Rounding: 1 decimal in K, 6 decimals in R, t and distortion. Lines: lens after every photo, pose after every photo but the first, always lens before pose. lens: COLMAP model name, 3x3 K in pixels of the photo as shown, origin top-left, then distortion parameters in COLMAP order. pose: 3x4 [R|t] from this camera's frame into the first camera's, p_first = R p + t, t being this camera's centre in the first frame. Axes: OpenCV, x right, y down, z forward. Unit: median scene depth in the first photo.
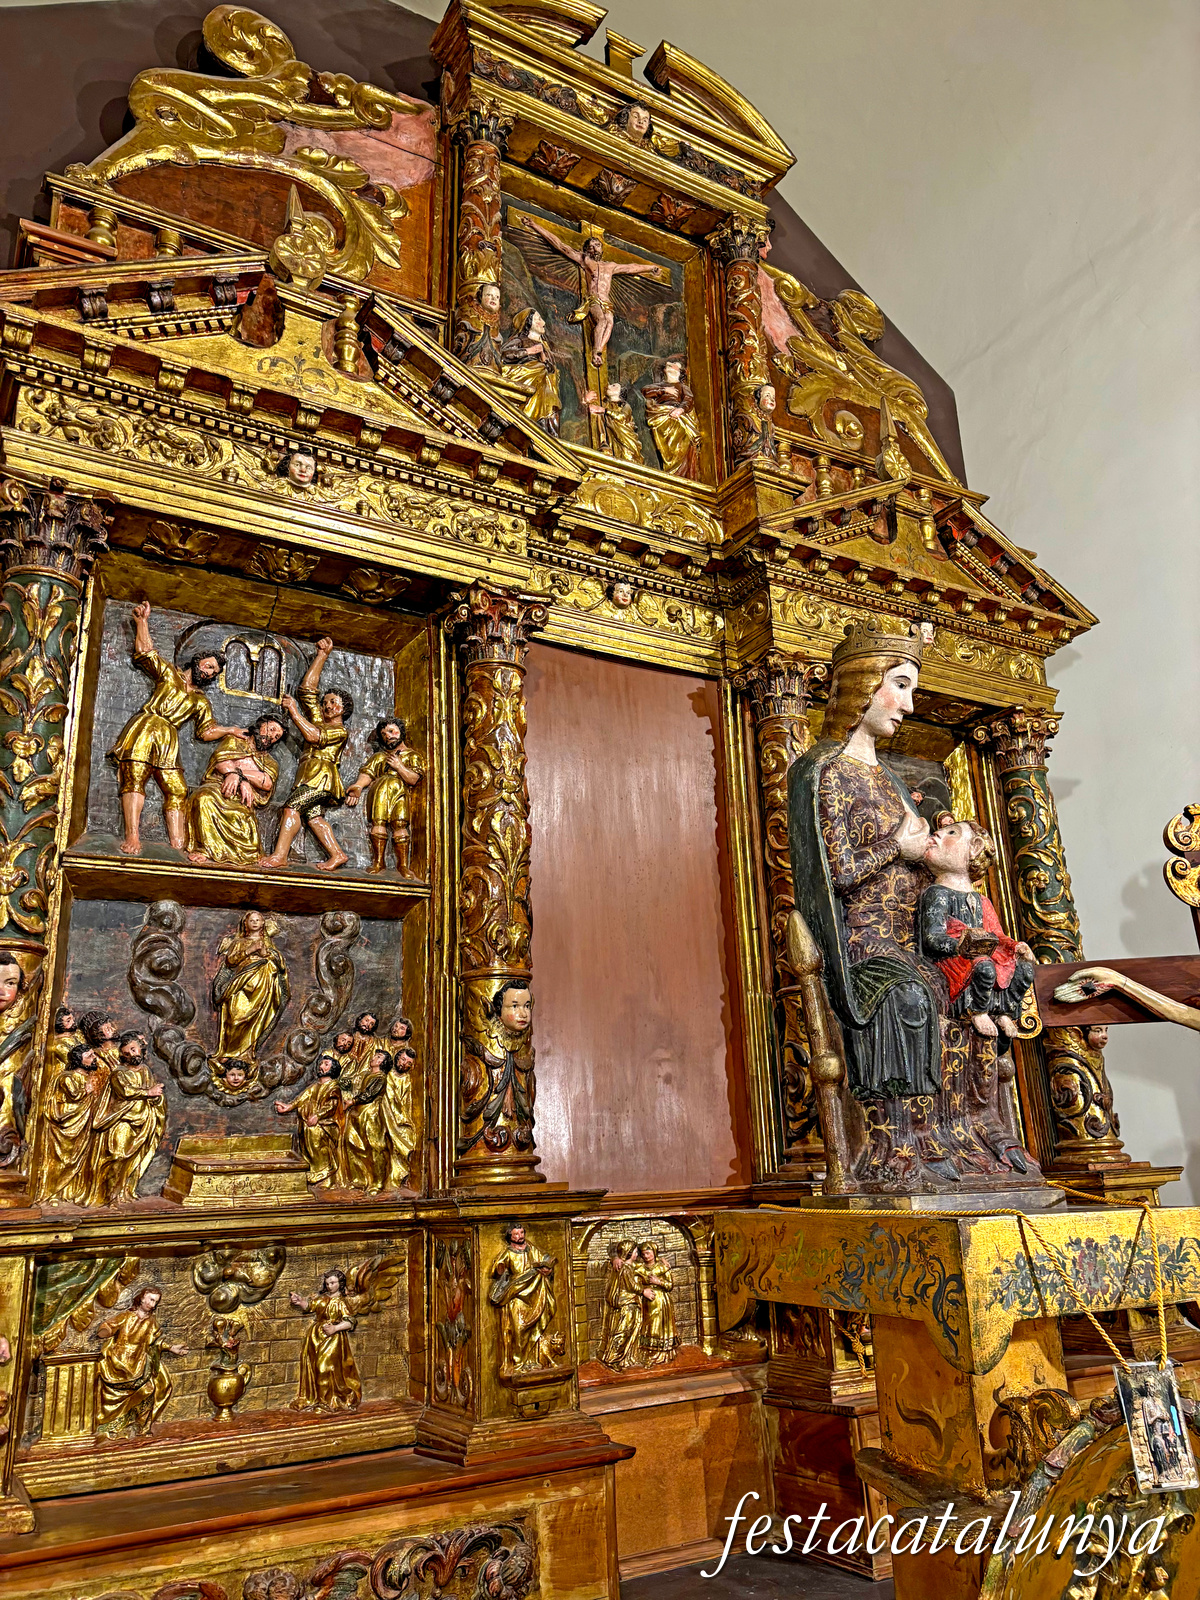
lens RADIAL K [[1213.3, 0, 604.5], [0, 1213.3, 794.5], [0, 0, 1]] dist [0.053108, -0.064424]
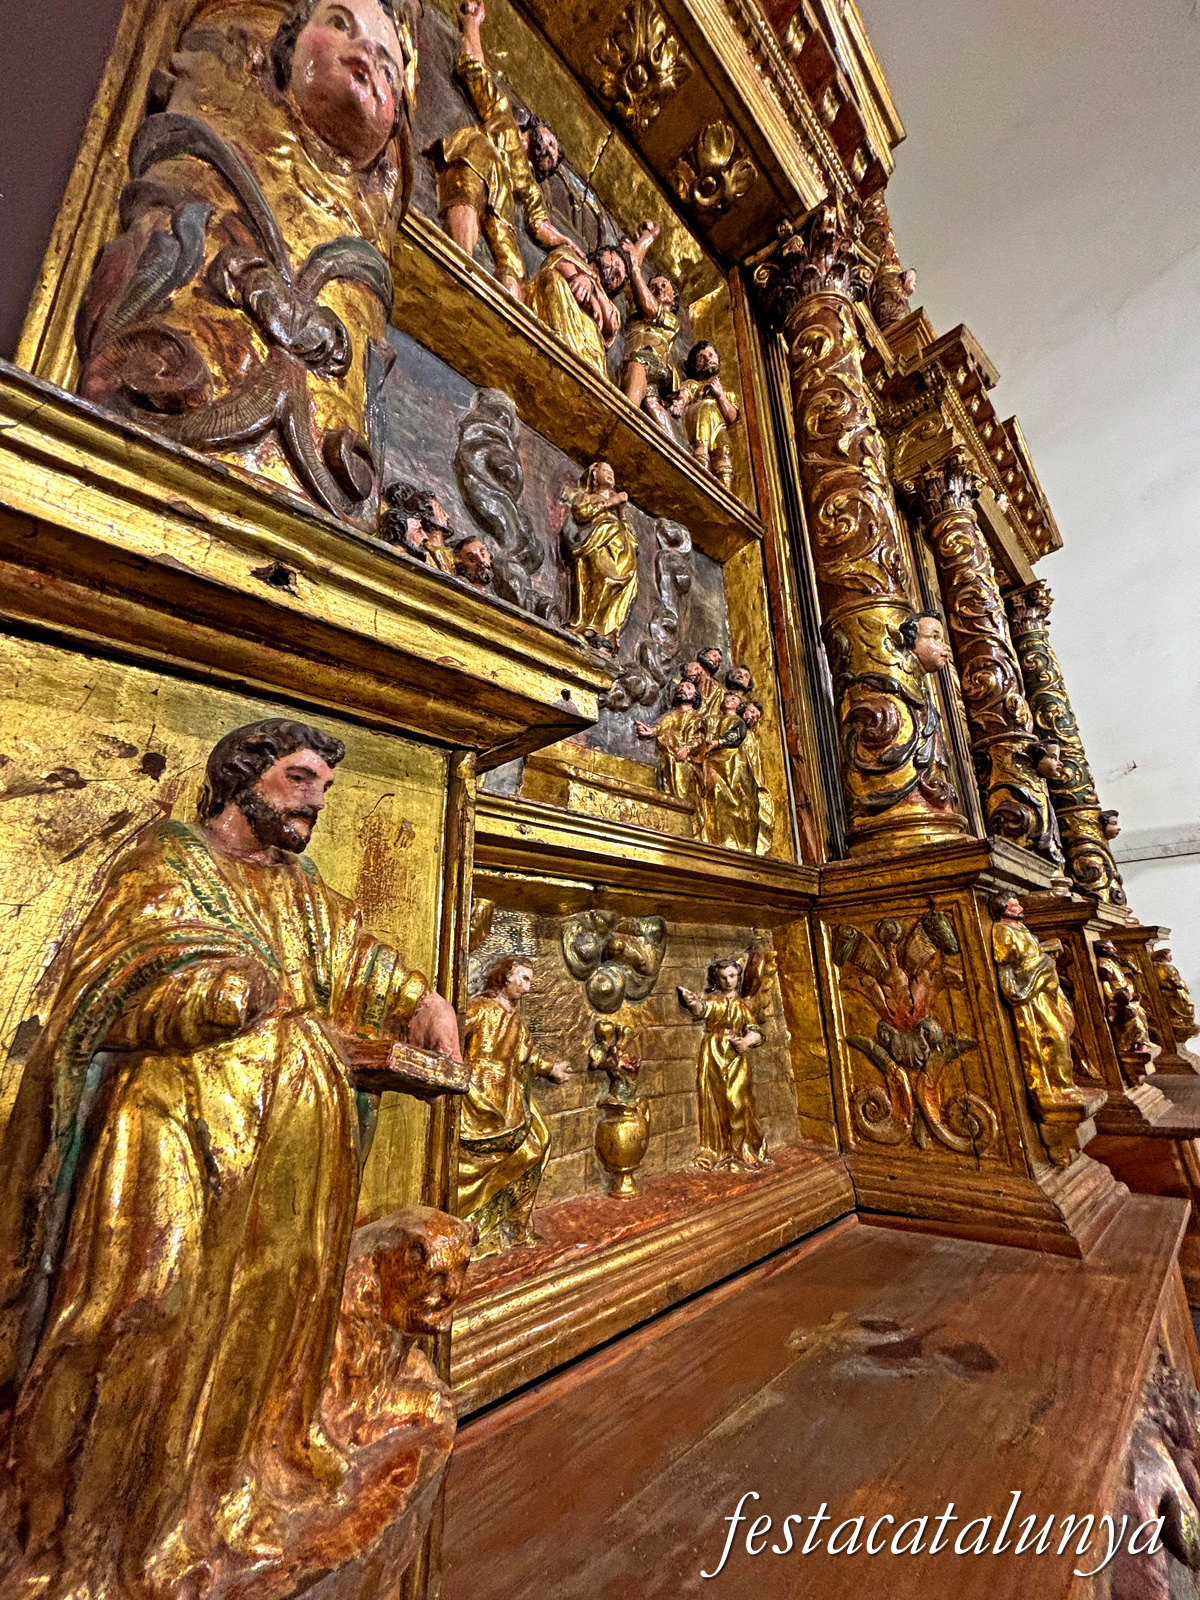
lens RADIAL K [[636.9, 0, 596.8], [0, 636.9, 796.1], [0, 0, 1]] dist [-0.001388, -0.000270]
pose [[0.971963, 0.084757, 0.219325, -0.358759], [-0.082867, 0.996401, -0.017817, 0.296635], [-0.220046, -0.000858, 0.975489, 0.639132]]
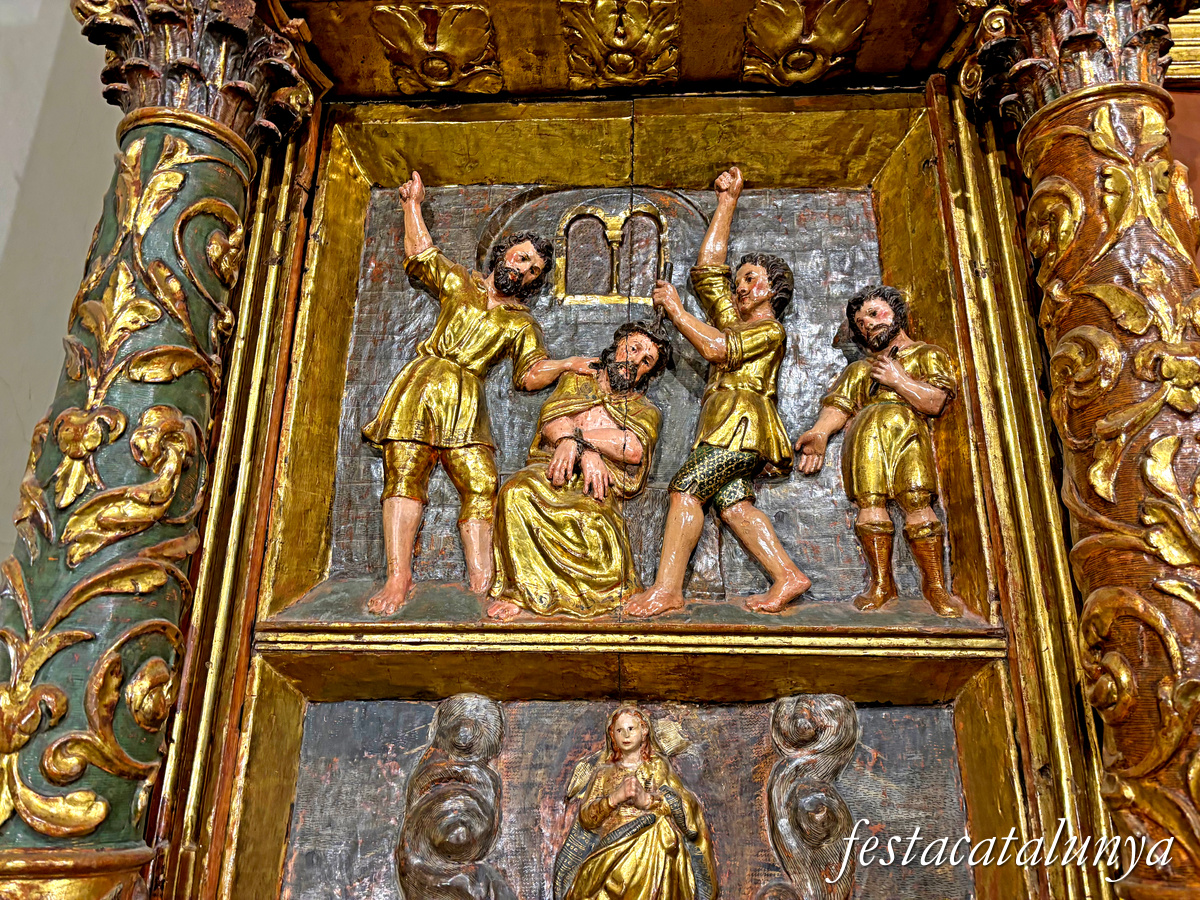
lens RADIAL K [[912.4, 0, 600.0], [0, 912.4, 450.0], [0, 0, 1]] dist [0.040335, -0.041229]
pose [[0.828145, -0.139795, -0.542802, -0.080141], [0.122970, 0.990120, -0.067386, 0.015856], [0.546859, -0.010943, 0.837153, 0.687391]]
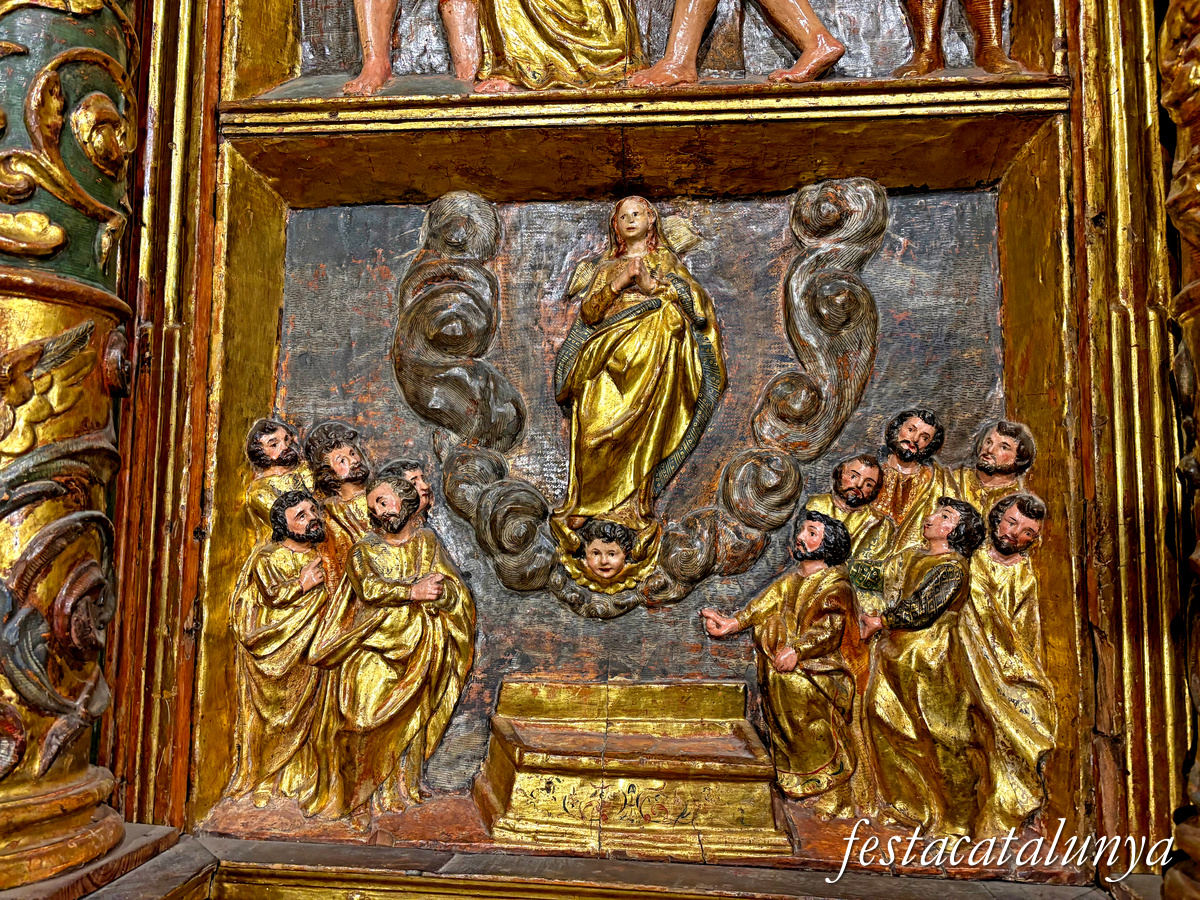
lens RADIAL K [[909.9, 0, 588.8], [0, 909.9, 452.3], [0, 0, 1]] dist [0.053108, -0.064424]
pose [[0.801453, -0.007131, -0.598015, -0.099251], [0.135476, 0.976101, 0.169923, 0.129008], [0.582511, -0.217202, 0.783265, 0.709534]]
